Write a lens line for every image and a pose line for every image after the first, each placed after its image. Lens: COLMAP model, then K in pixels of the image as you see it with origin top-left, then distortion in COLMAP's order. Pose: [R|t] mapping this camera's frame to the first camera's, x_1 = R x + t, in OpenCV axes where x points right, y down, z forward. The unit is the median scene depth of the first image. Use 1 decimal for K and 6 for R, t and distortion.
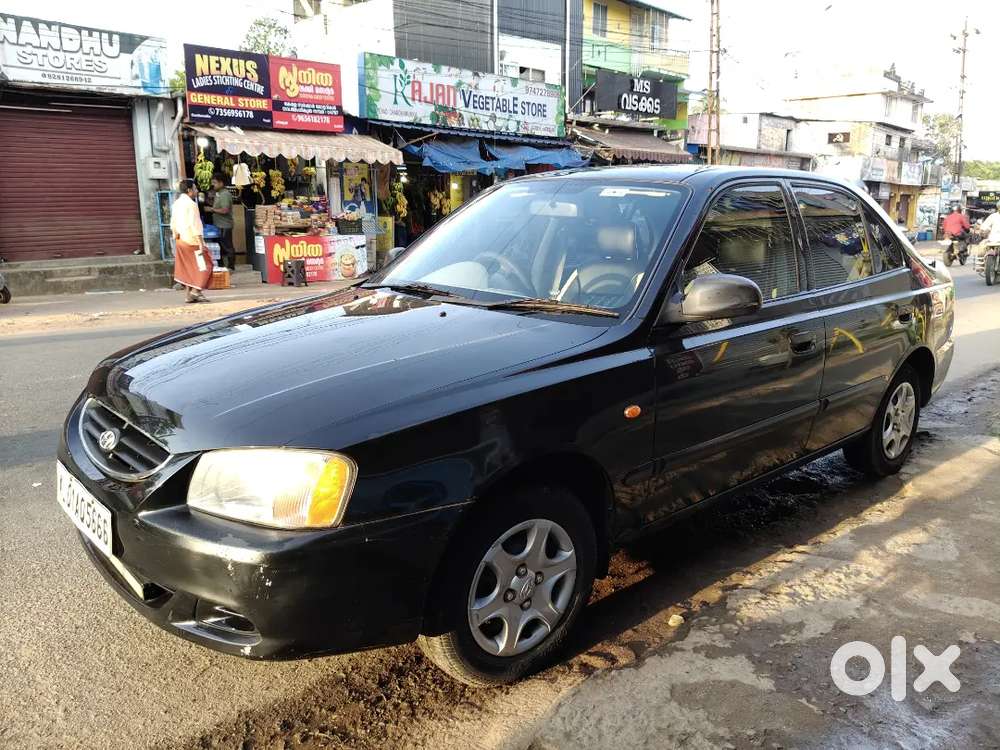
lens RADIAL K [[760.5, 0, 526.8], [0, 760.5, 375.8], [0, 0, 1]] dist [0.051570, -0.122284]
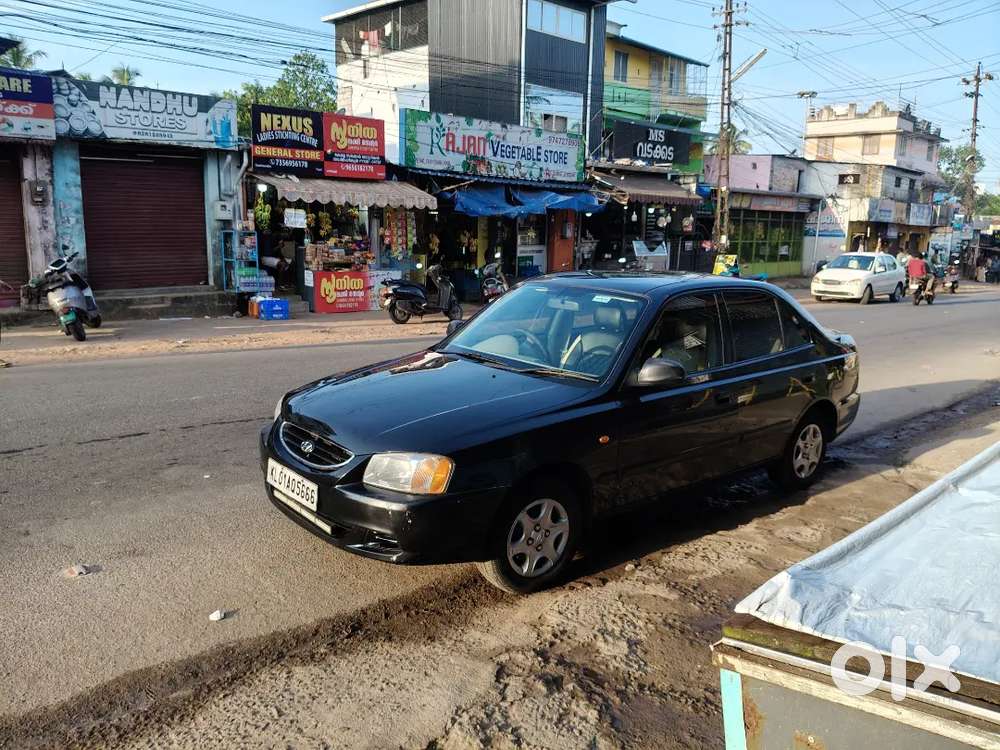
lens RADIAL K [[769.0, 0, 516.0], [0, 769.0, 379.1], [0, 0, 1]] dist [0.039291, -0.139504]
pose [[0.999002, 0.027595, -0.035109, -0.000337], [-0.028417, 0.999328, -0.023149, -0.005130], [0.034447, 0.024124, 0.999115, -0.106453]]
